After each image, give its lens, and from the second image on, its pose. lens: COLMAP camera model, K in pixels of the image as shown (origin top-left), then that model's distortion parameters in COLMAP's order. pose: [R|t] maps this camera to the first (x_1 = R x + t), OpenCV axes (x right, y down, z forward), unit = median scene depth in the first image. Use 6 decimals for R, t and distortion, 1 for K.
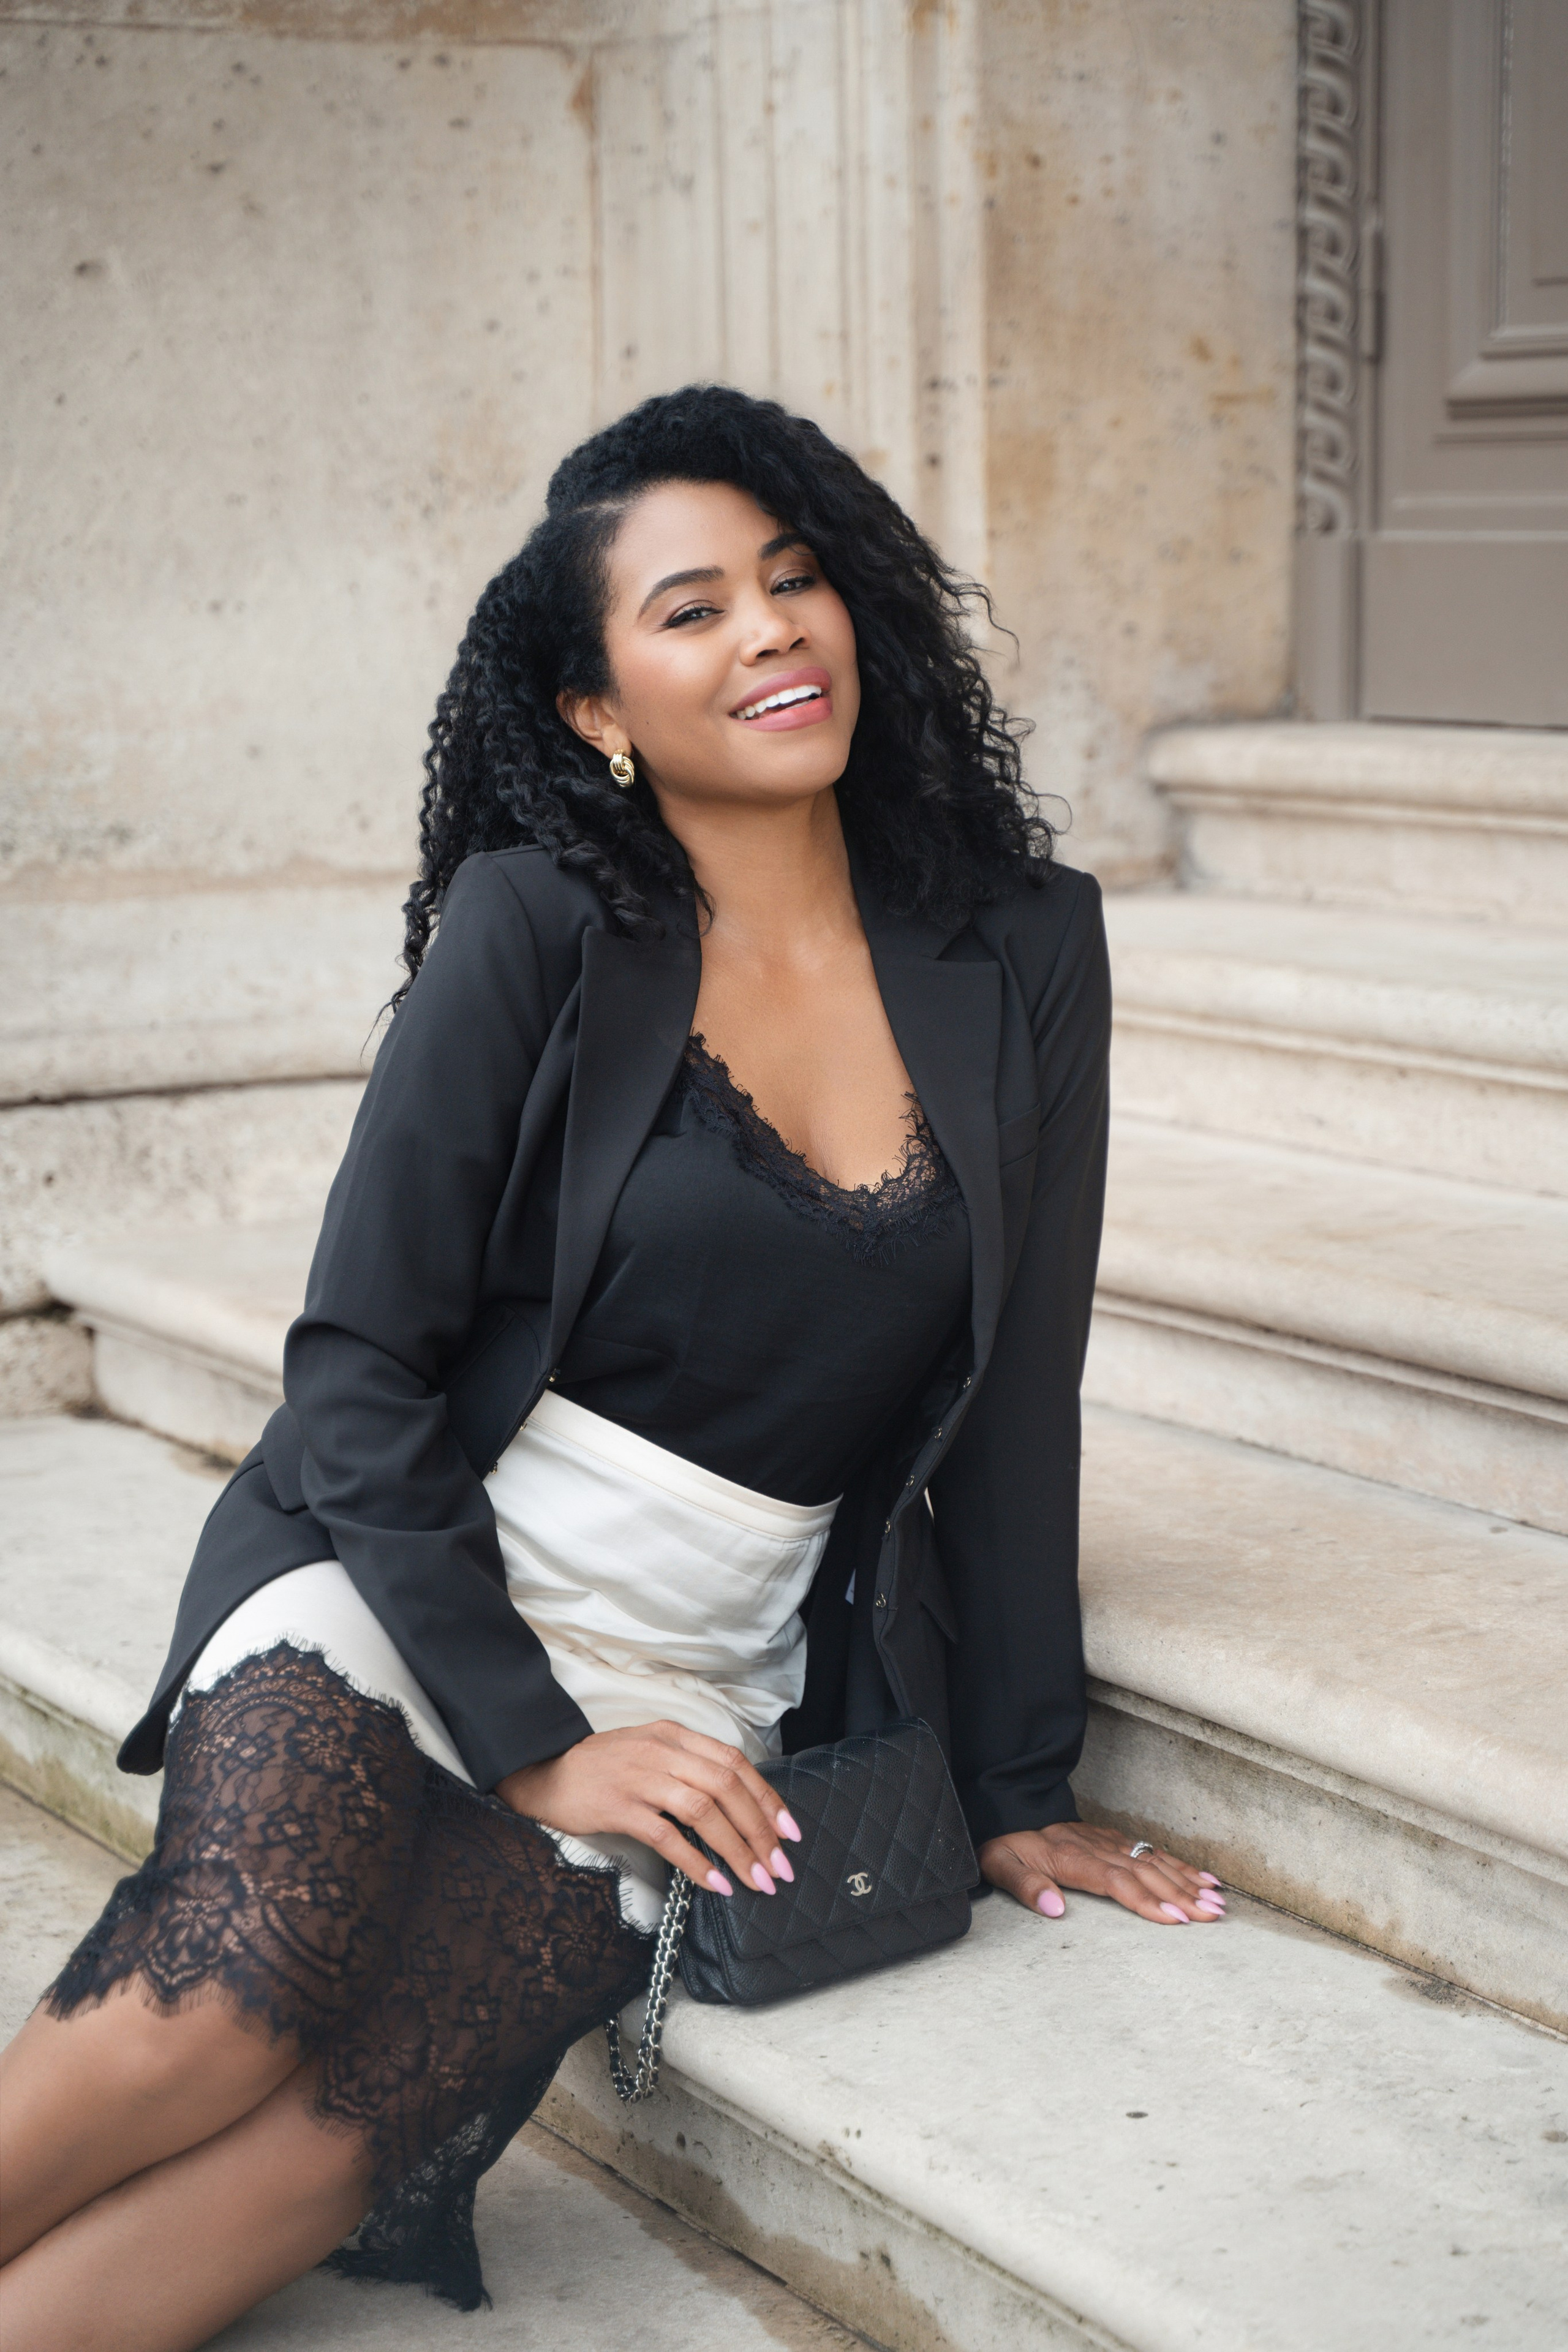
lens RADIAL K [[4731.5, 0, 779.4], [0, 4731.5, 1106.8], [0, 0, 1]] dist [0.251414, 0.000000]
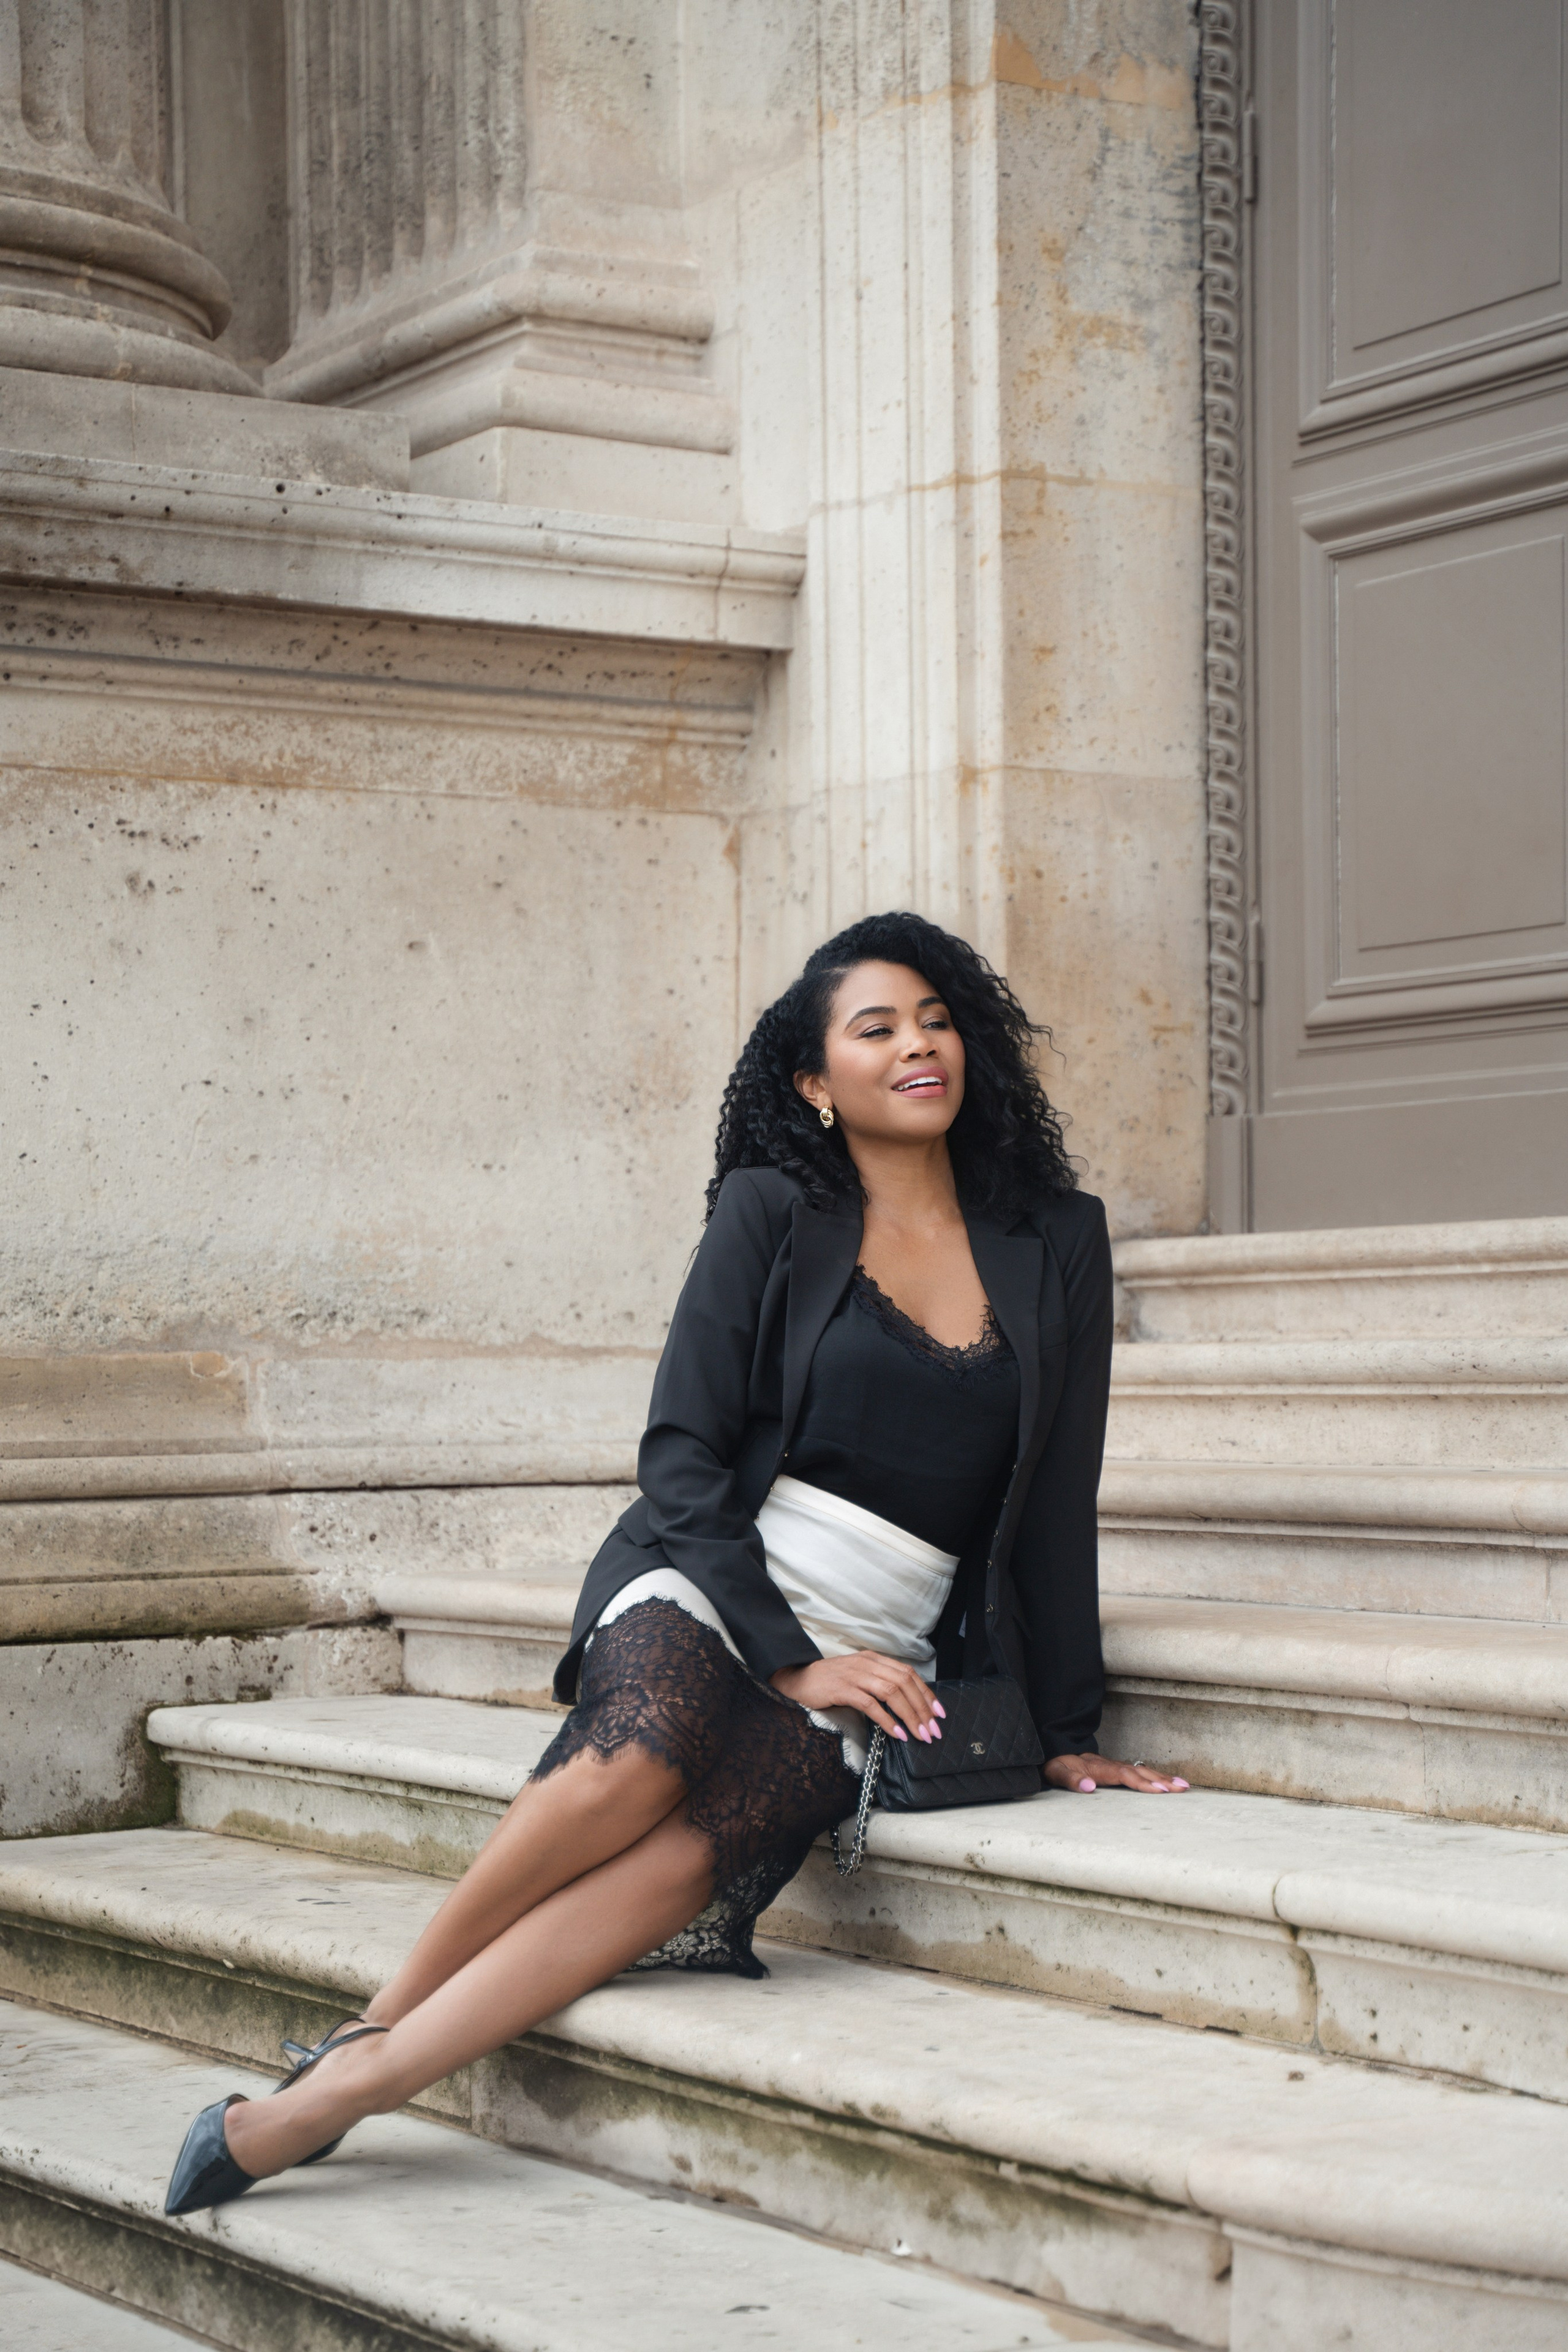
lens RADIAL K [[4317.8, 0, 779.3], [0, 4317.8, 1161.4], [0, 0, 1]] dist [0.243886, 0.000000]
pose [[0.999789, 0.012143, 0.016554, -0.052143], [-0.008944, 0.983404, -0.181208, 0.147698], [-0.018479, 0.181022, 0.983305, -0.361416]]
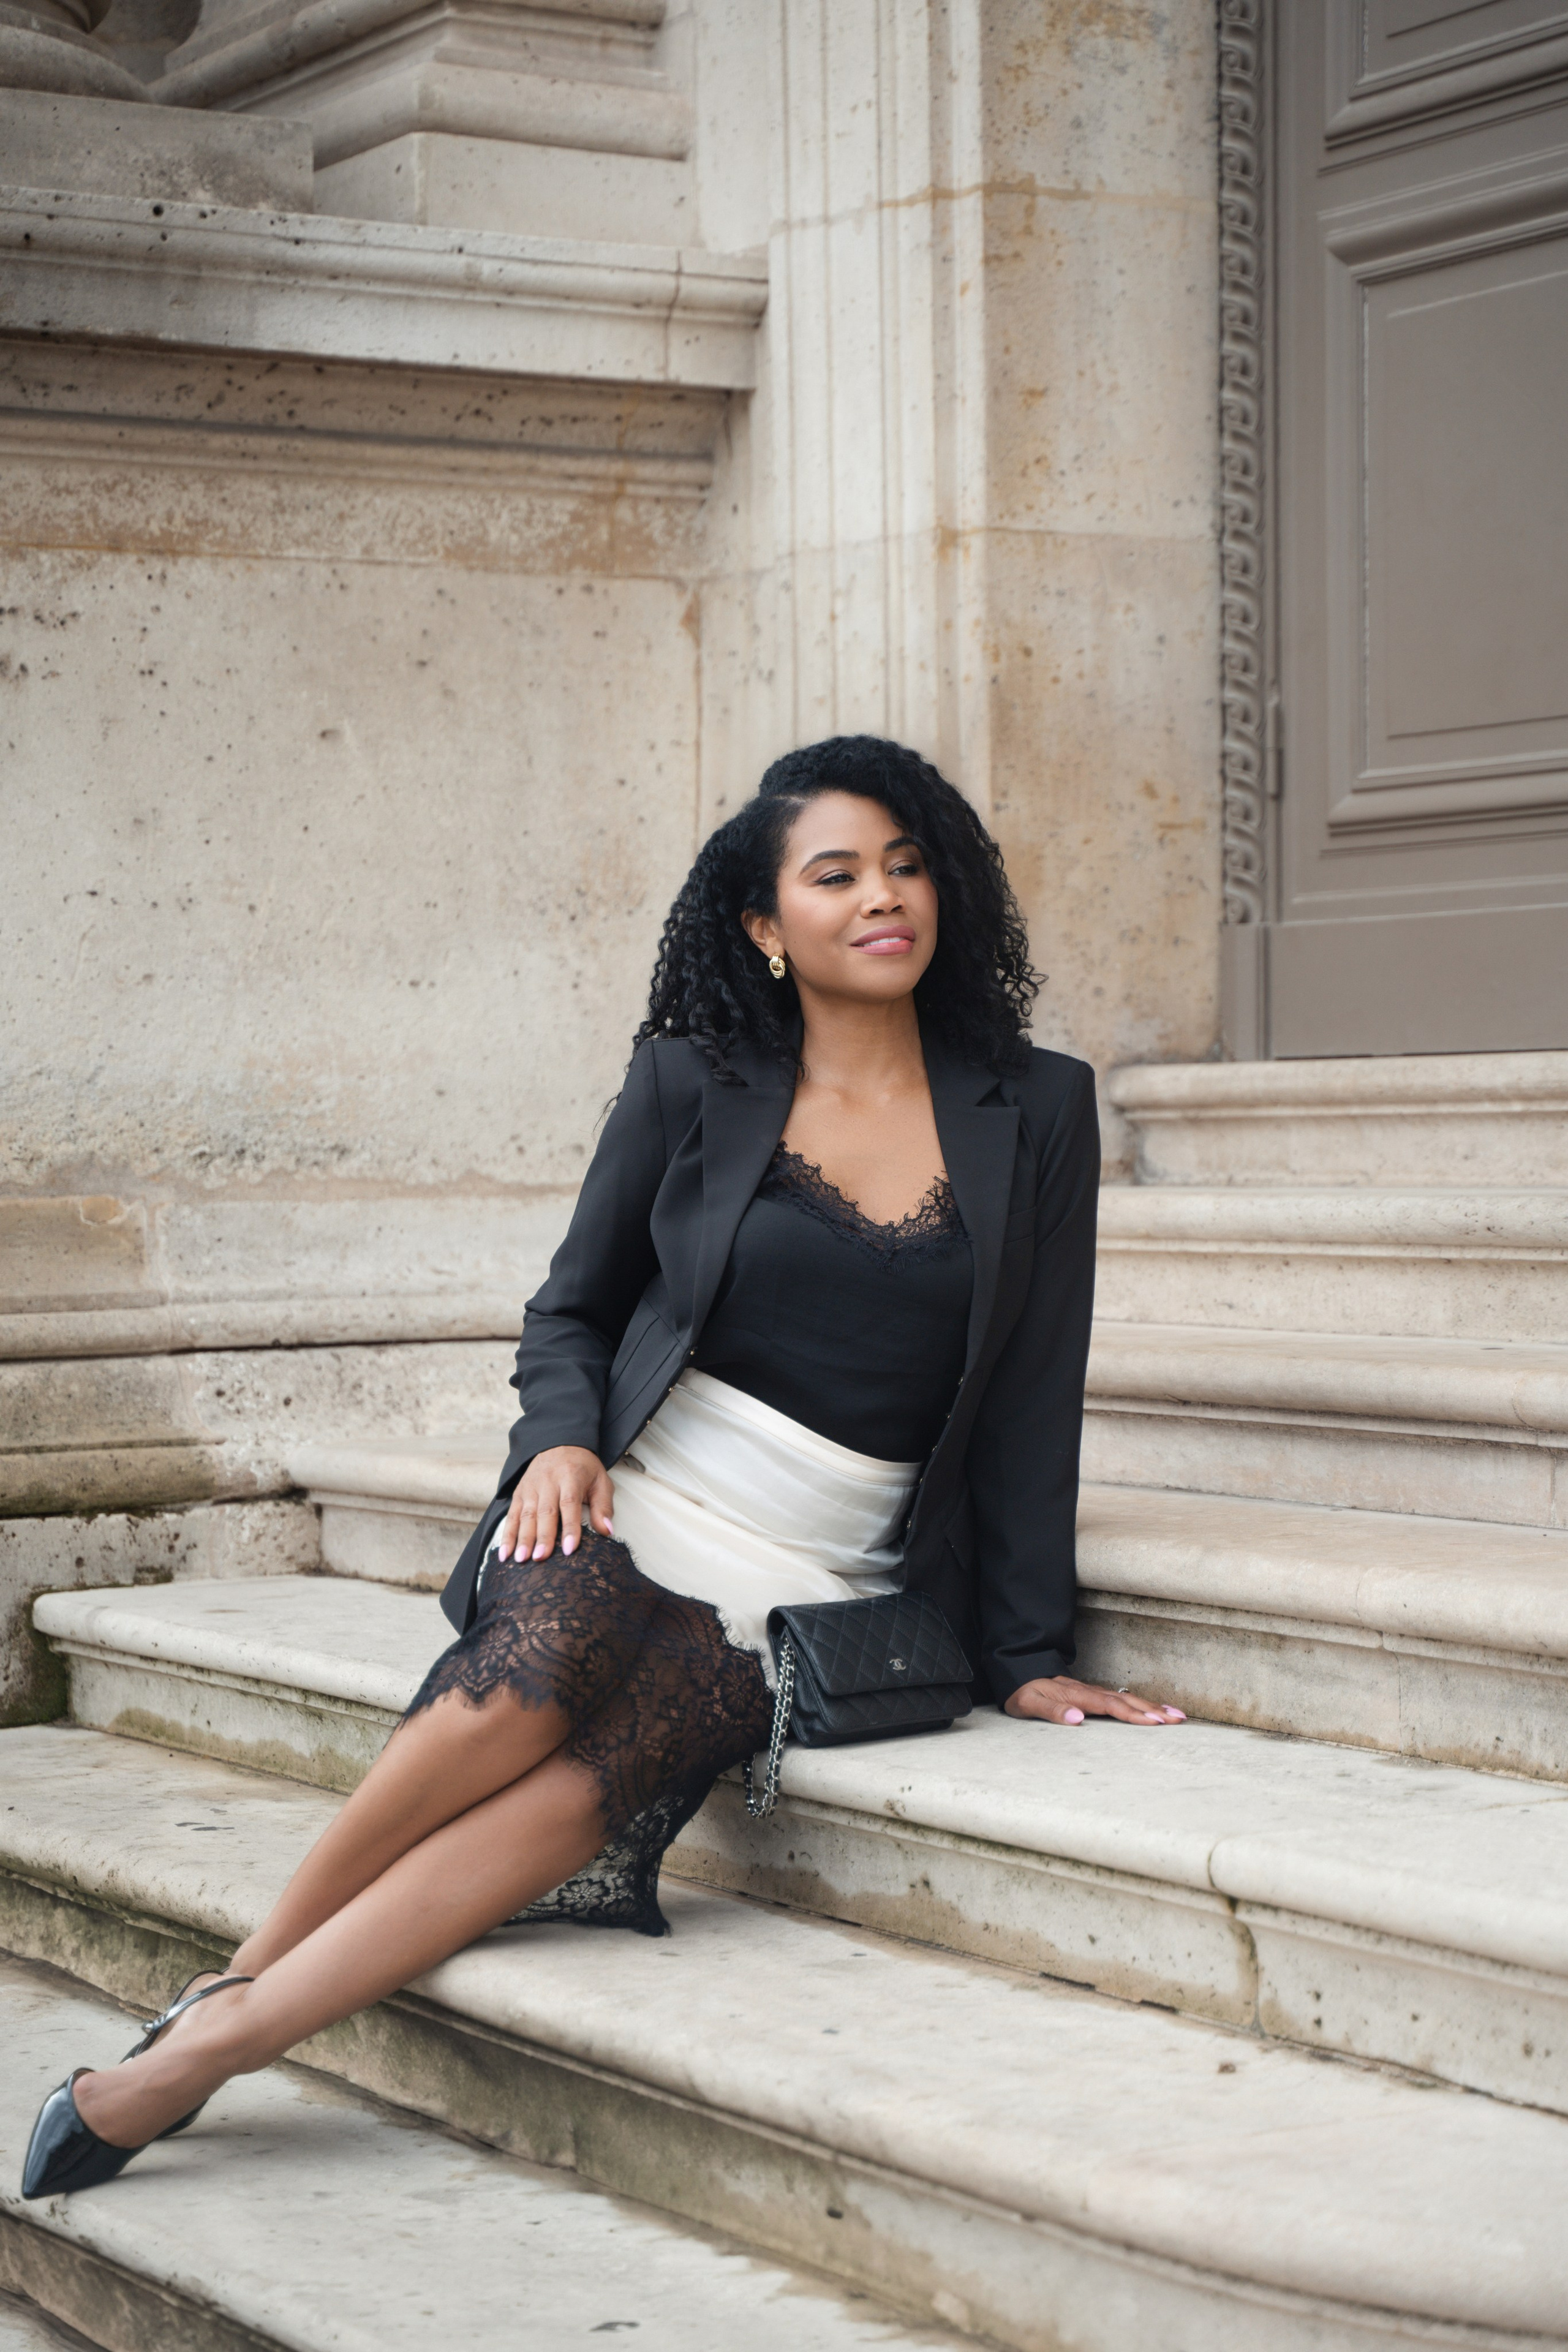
lens RADIAL K [[4731.5, 0, 788.7], [0, 4731.5, 1244.7], [0, 0, 1]] dist [0.251414, 0.000000]
pose [[0.999982, 0.005939, 0.000599, -0.014683], [-0.005841, 0.994267, -0.106764, 0.115860], [-0.001230, 0.106758, 0.994284, -0.334497]]
